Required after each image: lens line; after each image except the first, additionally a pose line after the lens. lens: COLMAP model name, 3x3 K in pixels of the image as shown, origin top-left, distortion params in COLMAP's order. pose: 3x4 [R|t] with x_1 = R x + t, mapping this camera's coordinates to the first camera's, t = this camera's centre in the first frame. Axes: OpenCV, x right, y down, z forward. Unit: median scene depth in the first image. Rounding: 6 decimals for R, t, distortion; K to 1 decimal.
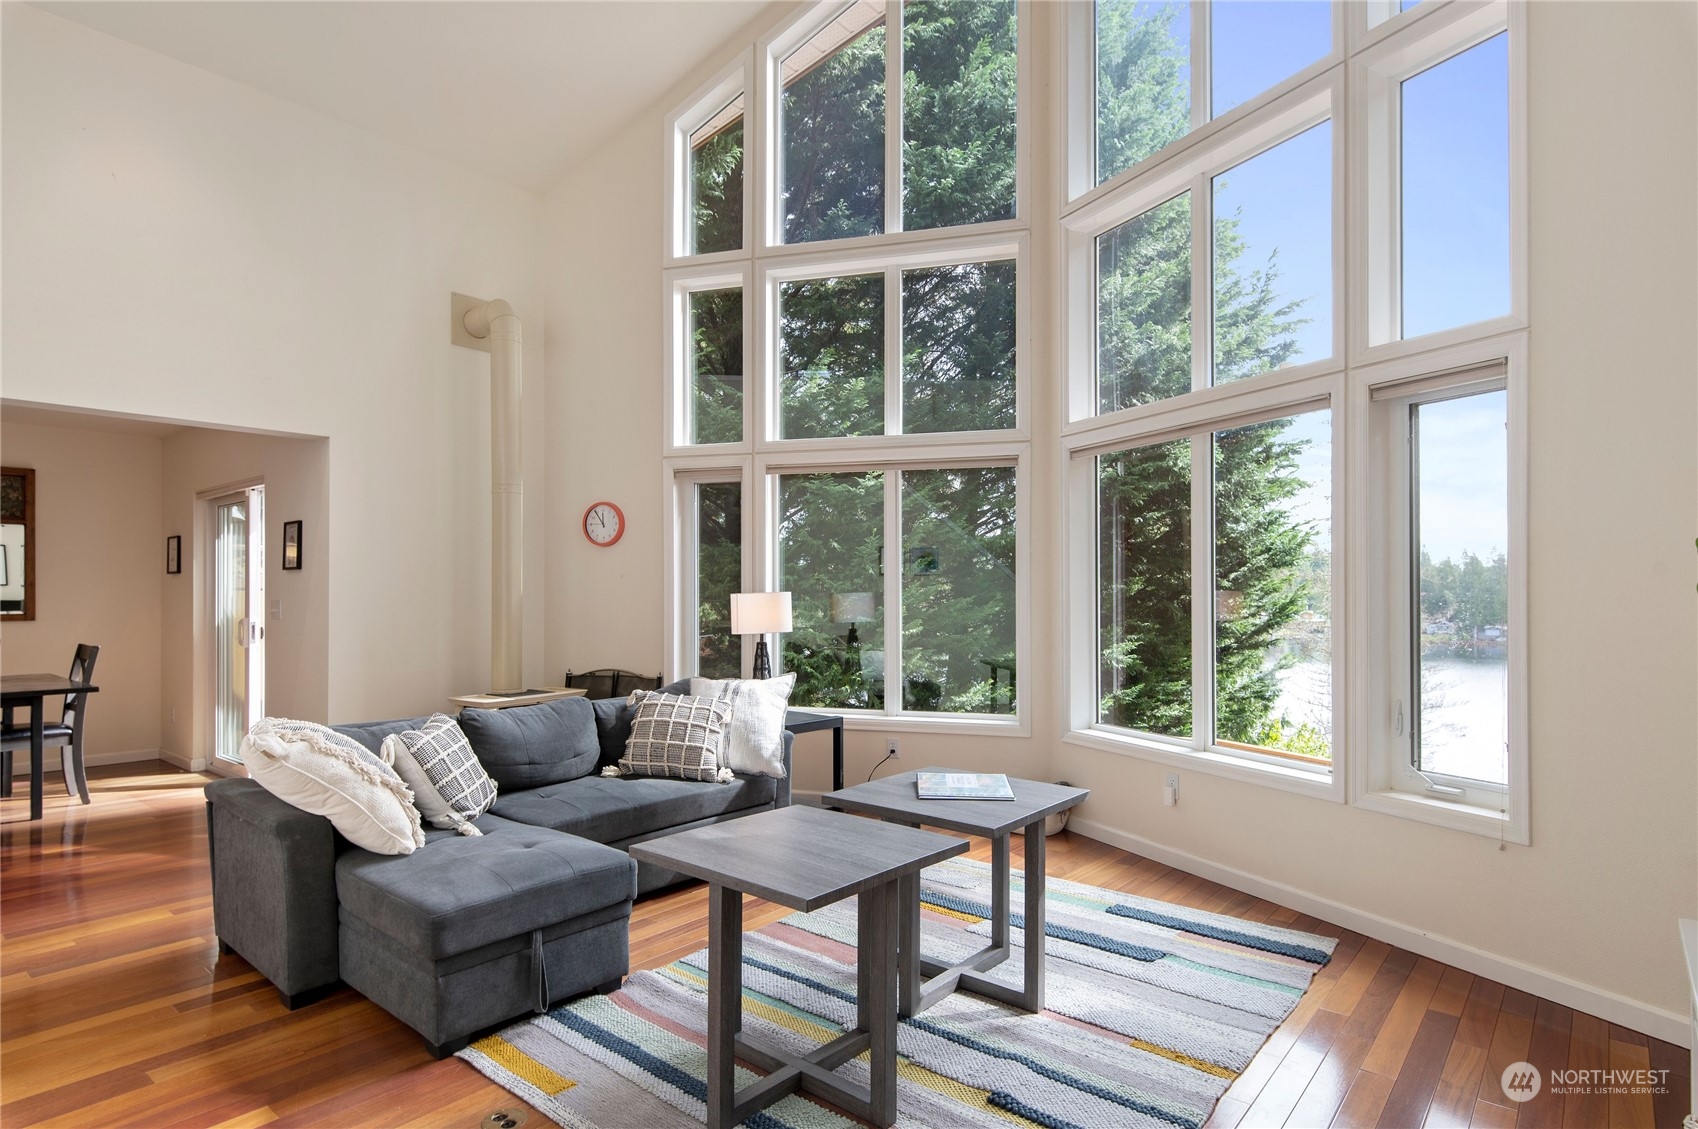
lens RADIAL K [[896.3, 0, 852.3], [0, 896.3, 590.3], [0, 0, 1]] dist [0.002263, 0.000818]
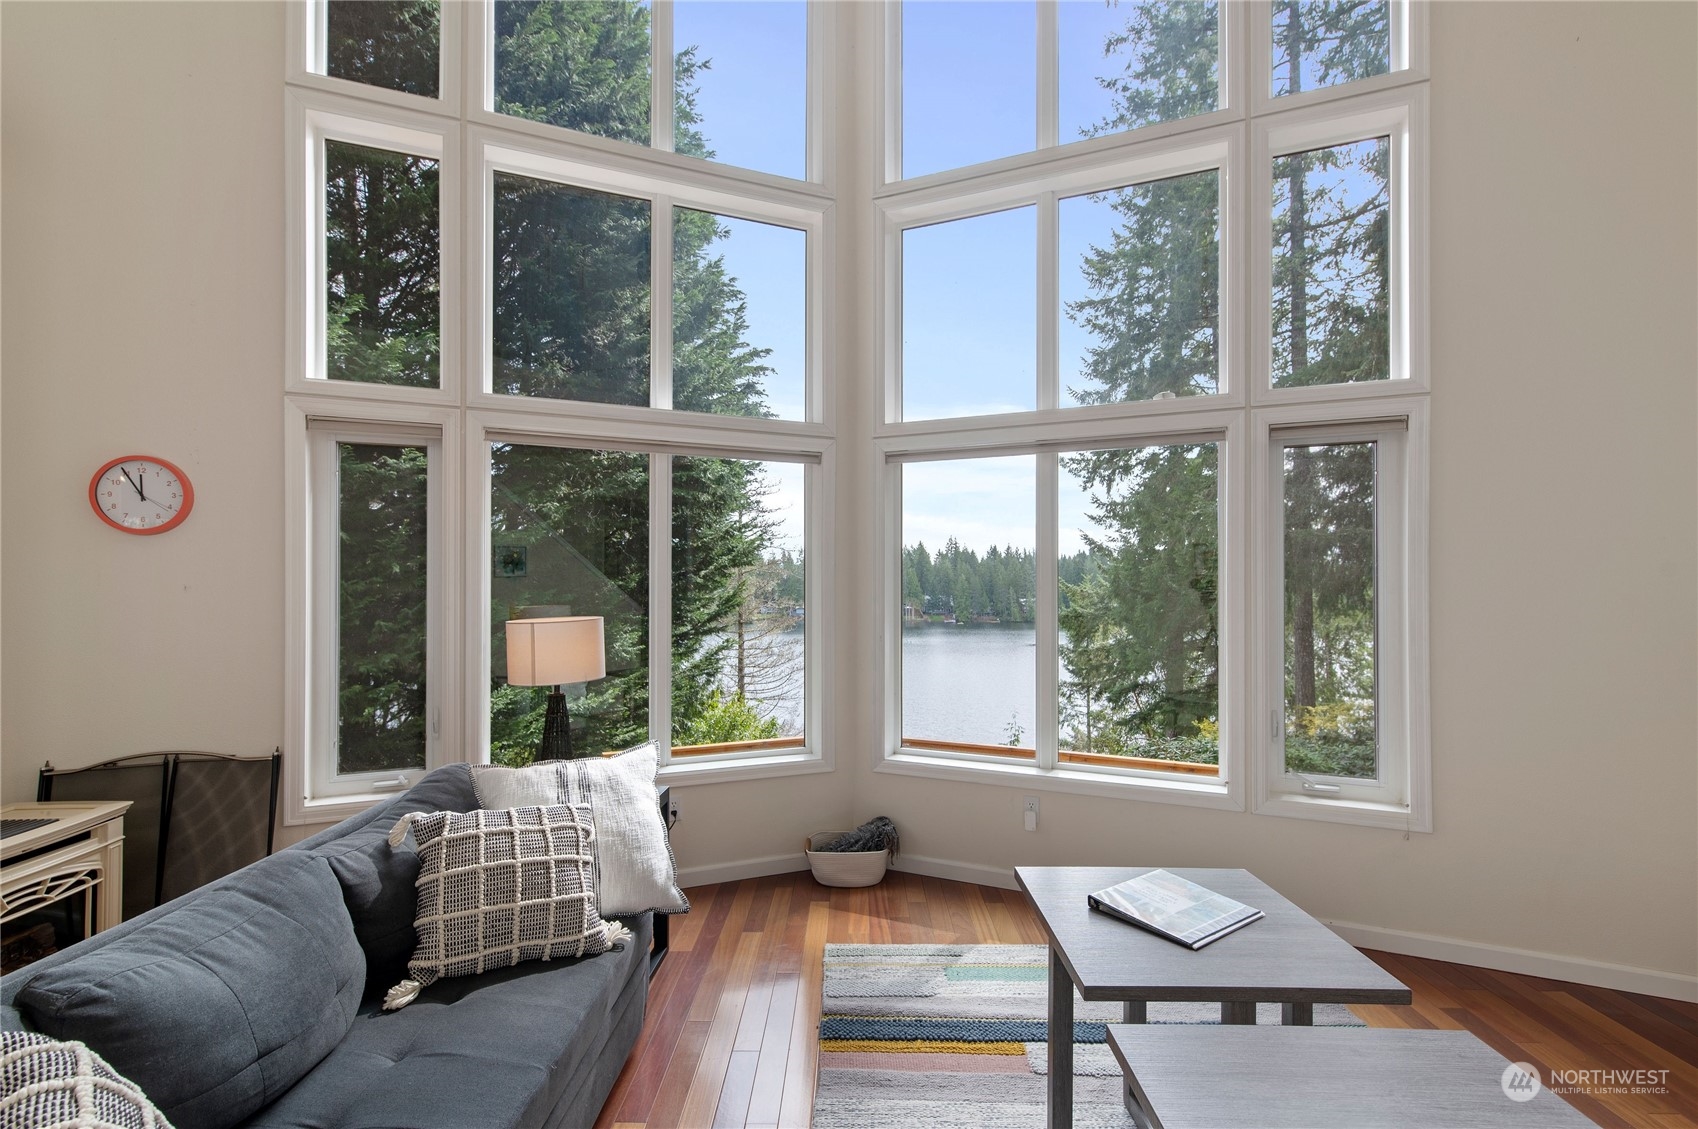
lens RADIAL K [[775.9, 0, 845.1], [0, 775.9, 575.3], [0, 0, 1]] dist [0.006382, -0.000027]
pose [[0.776532, 0.008135, 0.630025, -0.283896], [-0.003933, 0.999960, -0.008065, -0.024305], [-0.630065, 0.003785, 0.776533, 0.402873]]
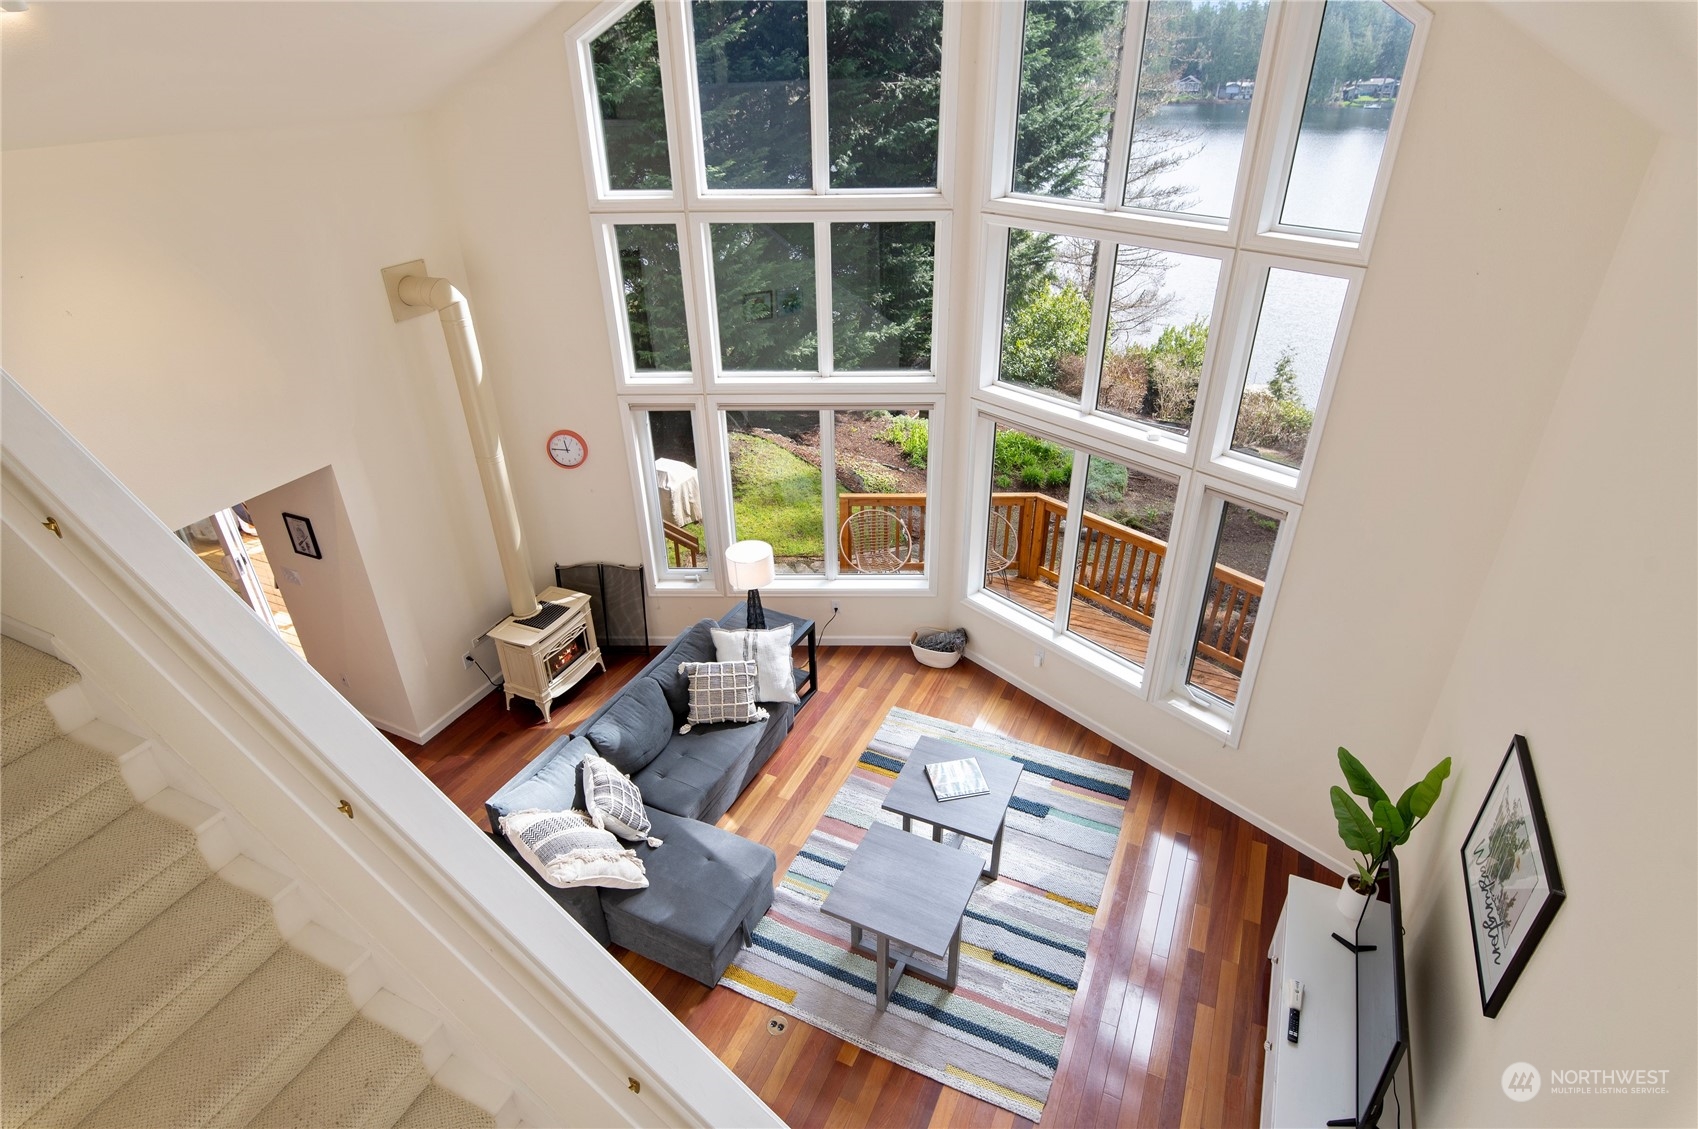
lens RADIAL K [[890.5, 0, 849.0], [0, 890.5, 564.5], [0, 0, 1]] dist [-0.000423, -0.000360]
pose [[0.966797, -0.140151, 0.213683, -0.227499], [0.013066, 0.862205, 0.506391, -0.594843], [-0.255210, -0.486786, 0.835409, -0.102979]]
